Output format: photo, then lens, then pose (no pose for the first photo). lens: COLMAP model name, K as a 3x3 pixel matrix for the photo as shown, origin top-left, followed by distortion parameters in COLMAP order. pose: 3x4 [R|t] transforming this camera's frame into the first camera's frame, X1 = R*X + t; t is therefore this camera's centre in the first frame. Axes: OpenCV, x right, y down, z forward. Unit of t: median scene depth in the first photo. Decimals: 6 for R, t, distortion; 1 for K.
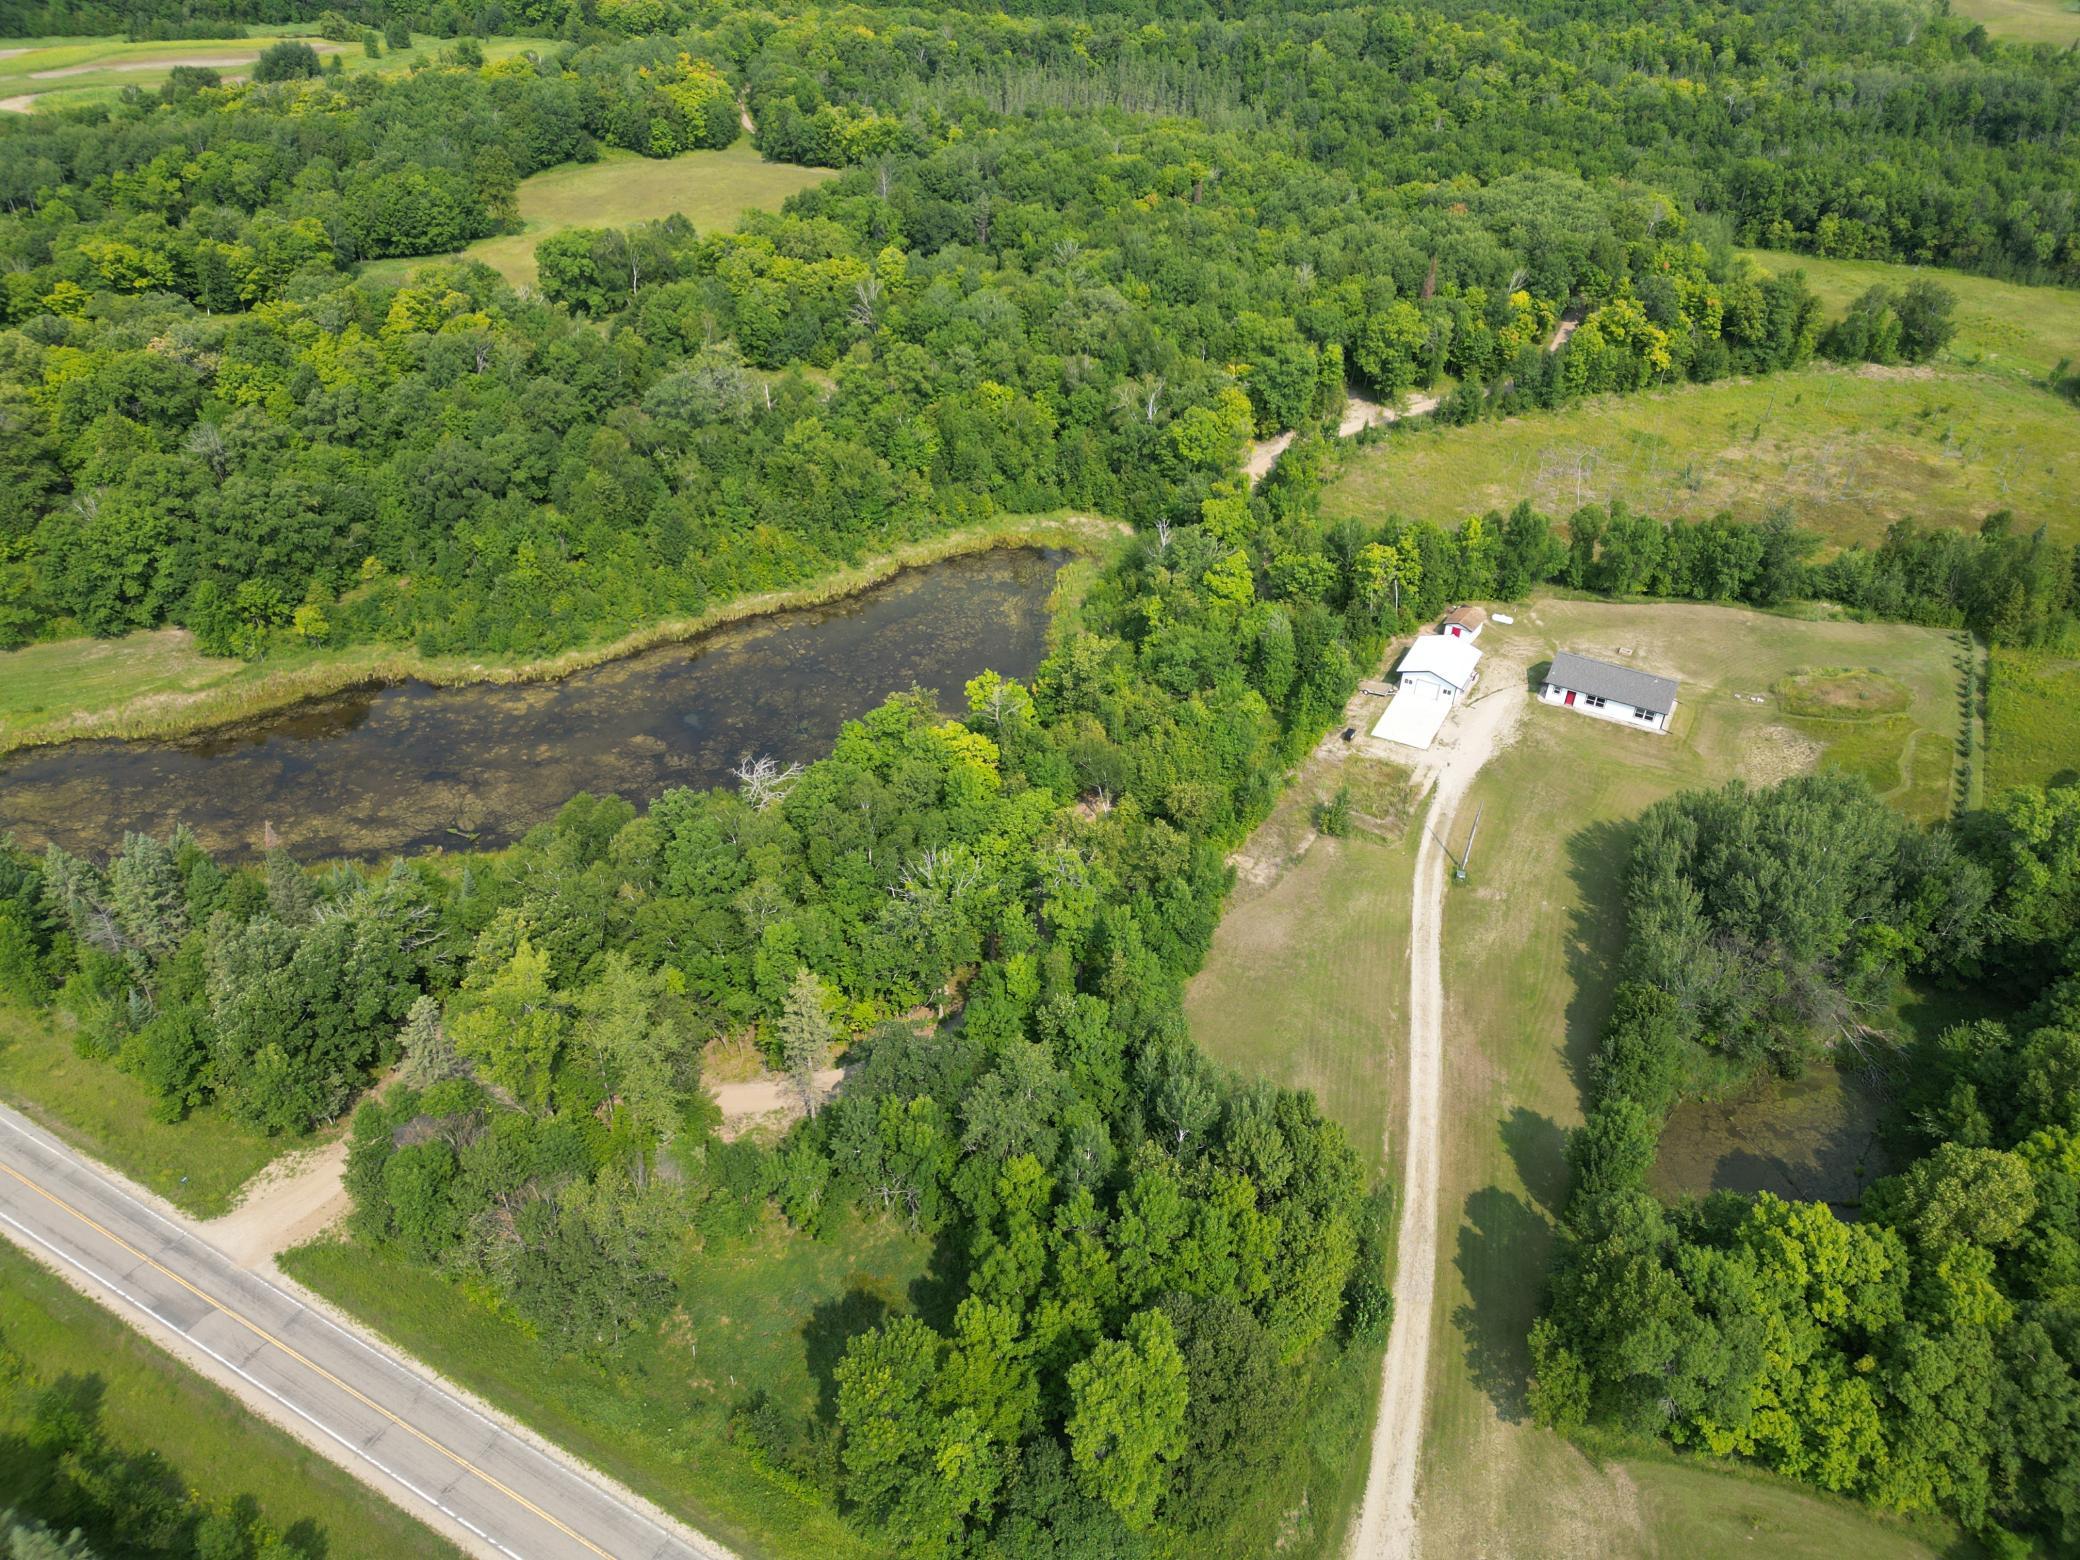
lens RADIAL K [[1406.4, 0, 1040.0], [0, 1406.4, 780.0], [0, 0, 1]] dist [0.085633, -0.074641]
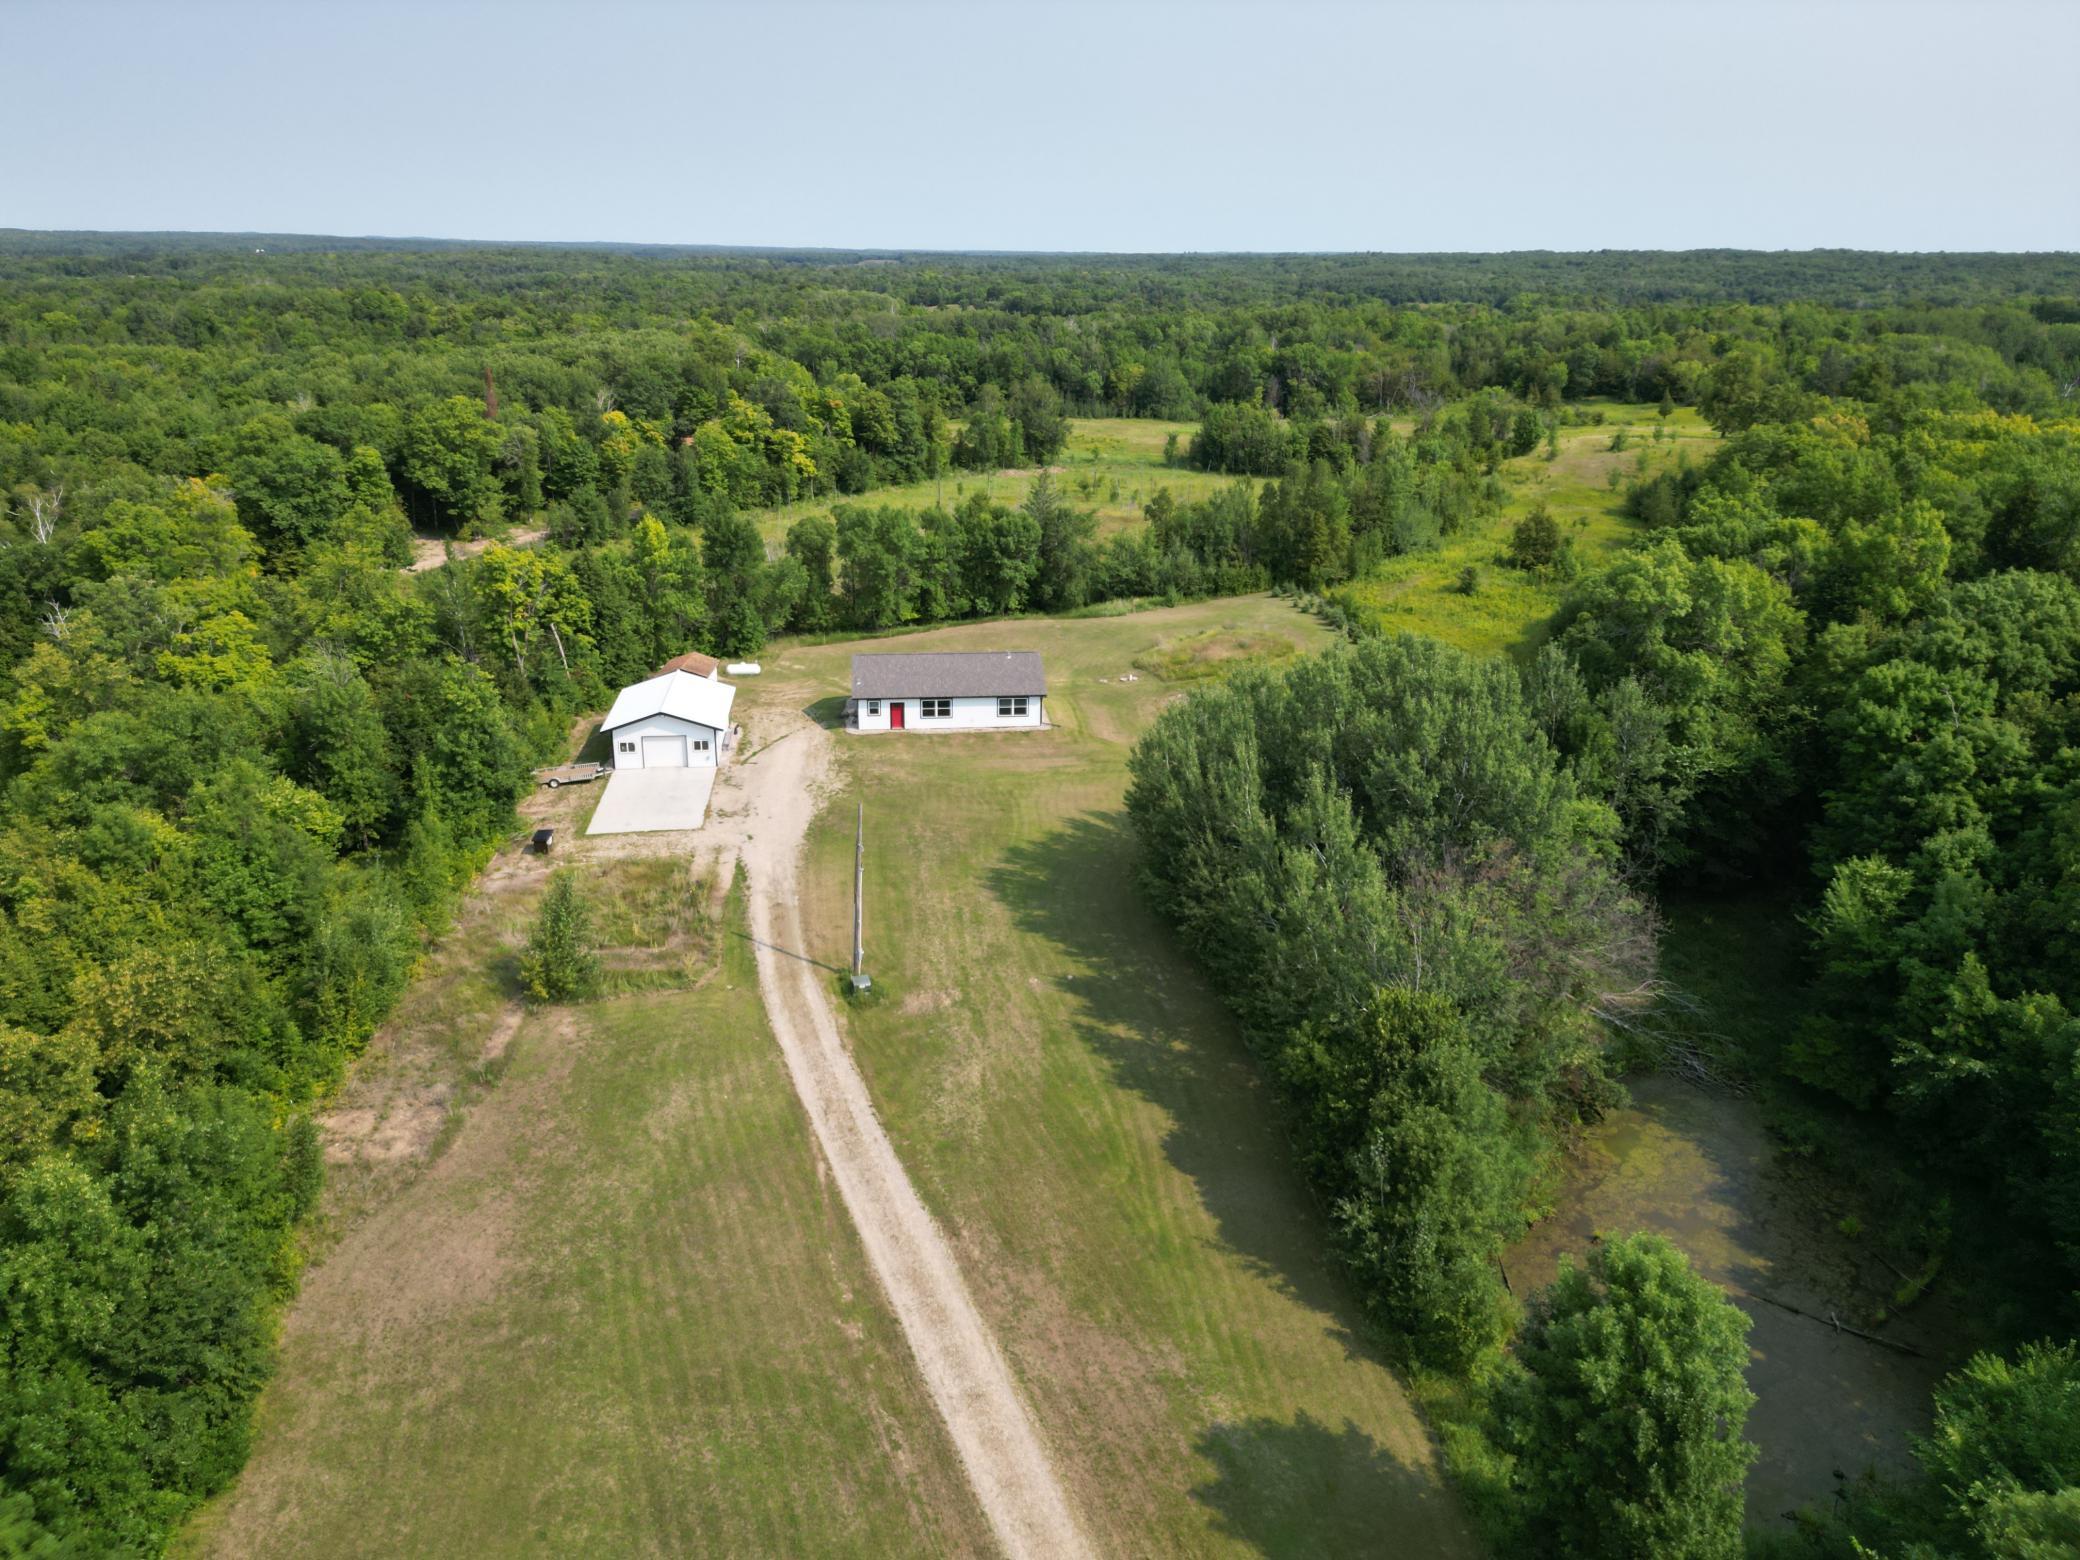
lens RADIAL K [[1406.4, 0, 1040.0], [0, 1406.4, 780.0], [0, 0, 1]] dist [0.085633, -0.074641]
pose [[0.811446, -0.195845, 0.550635, 0.086701], [0.338158, 0.925781, -0.169055, 0.086077], [-0.476659, 0.323381, 0.817448, 0.479842]]
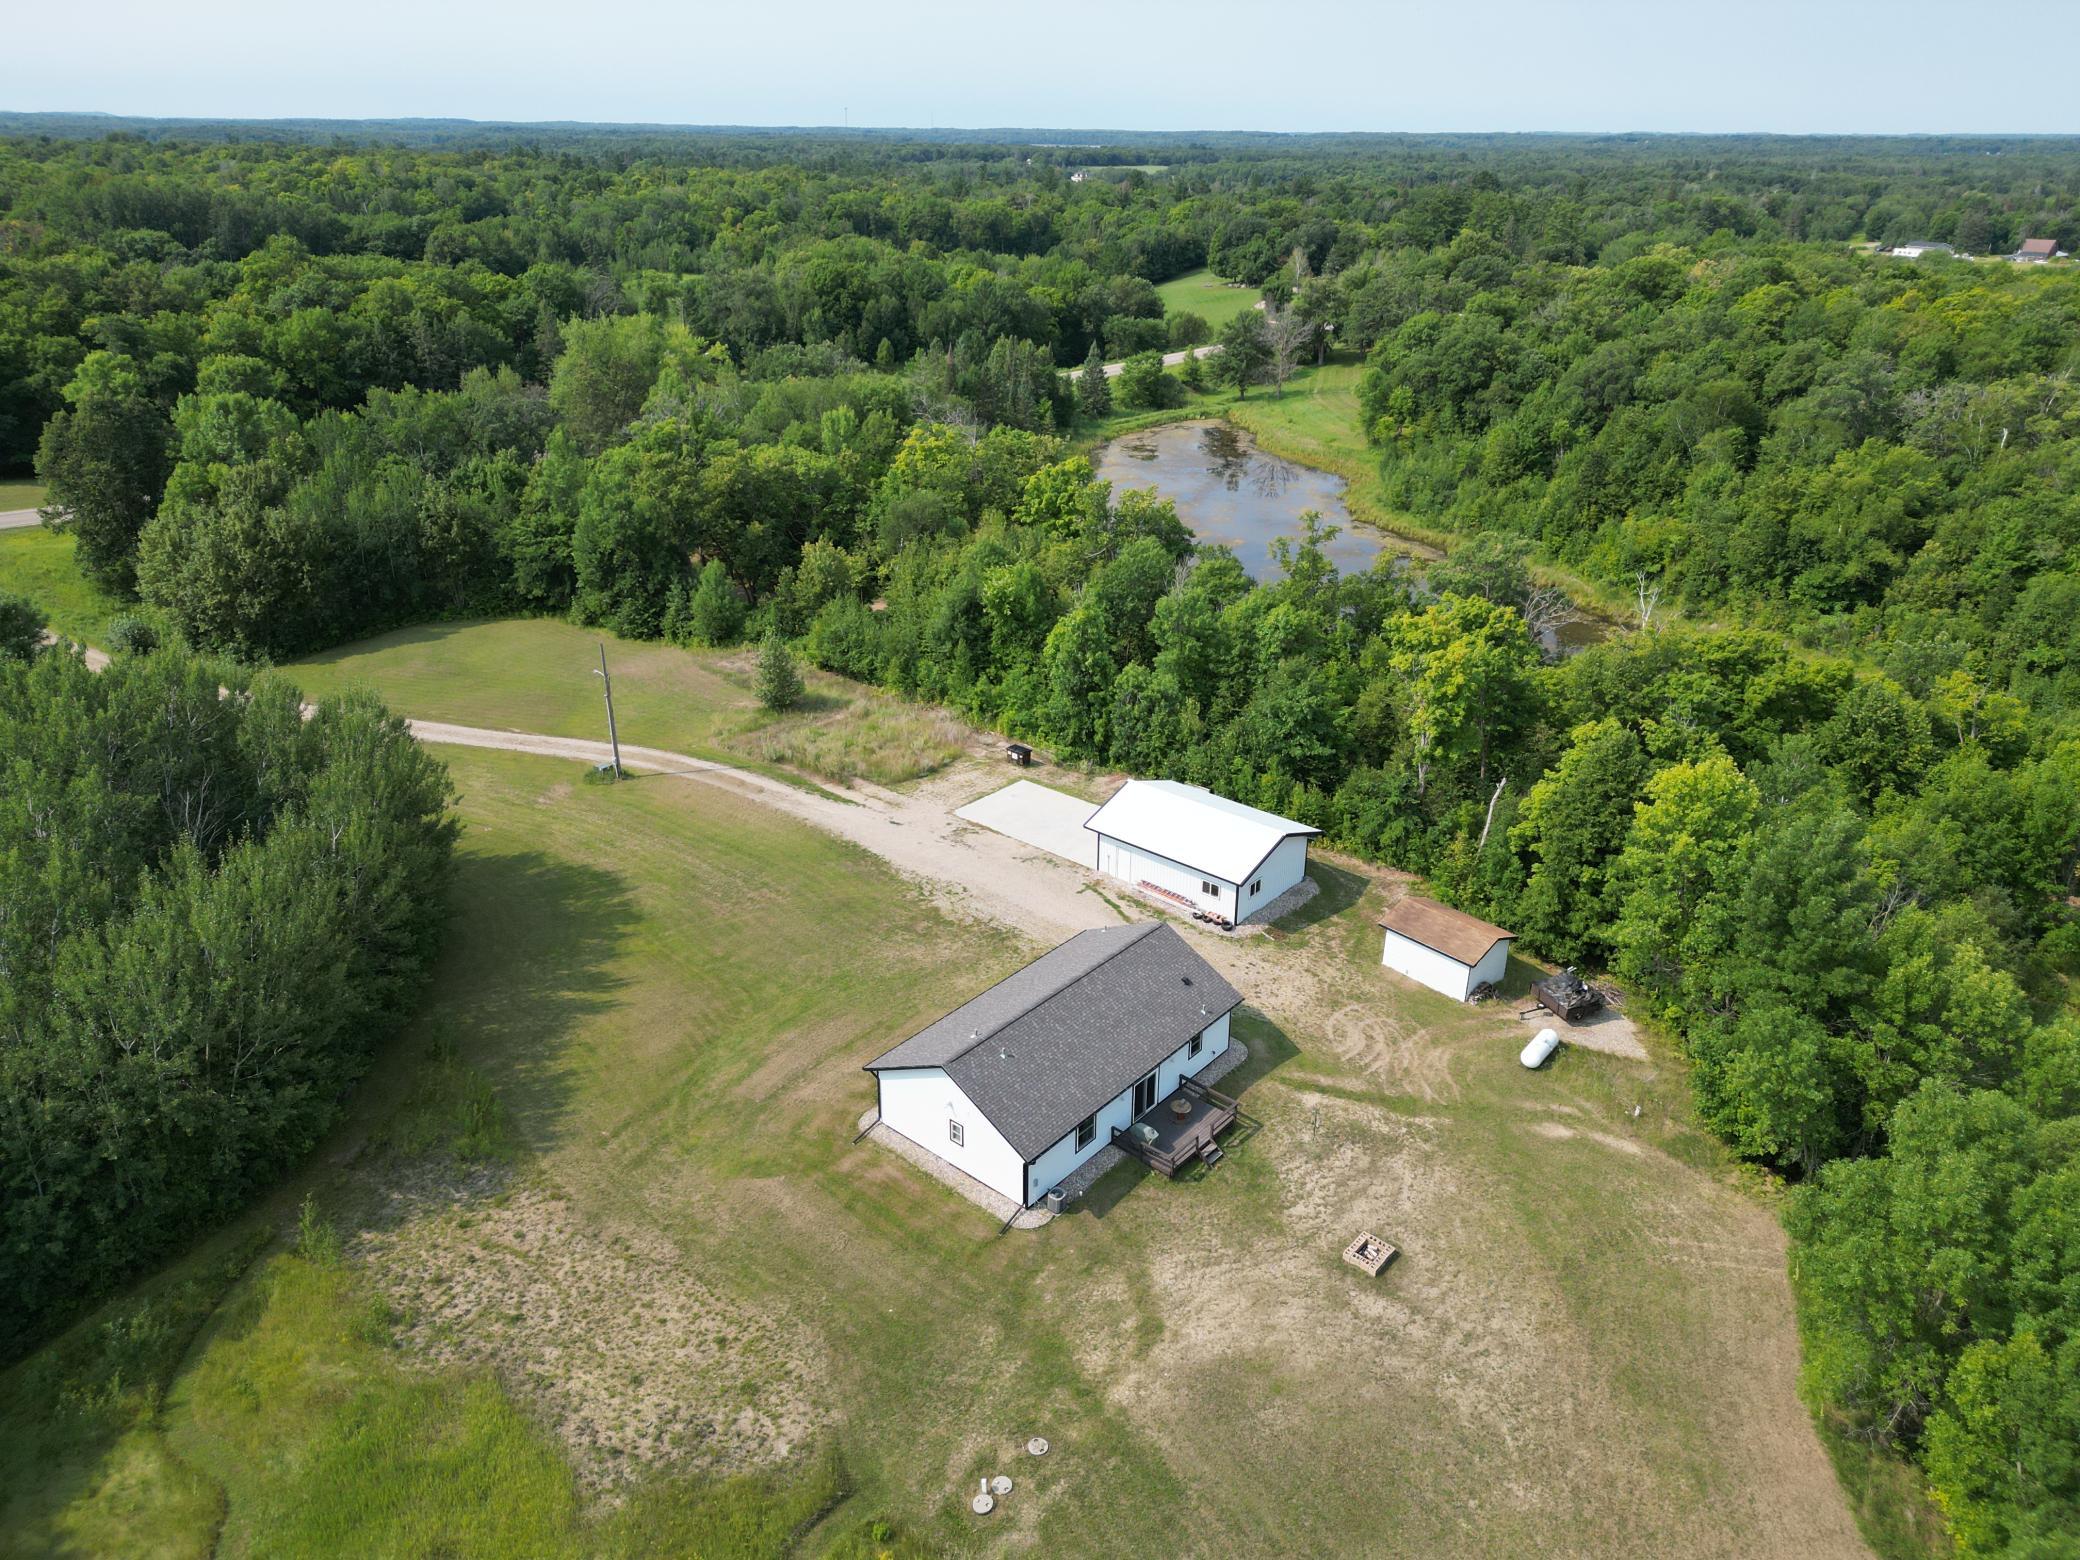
lens RADIAL K [[1406.4, 0, 1040.0], [0, 1406.4, 780.0], [0, 0, 1]] dist [0.085633, -0.074641]
pose [[-0.201178, 0.394149, -0.896758, 0.663006], [-0.582332, 0.688015, 0.433041, -0.246364], [0.787666, 0.609329, 0.091112, 0.902486]]
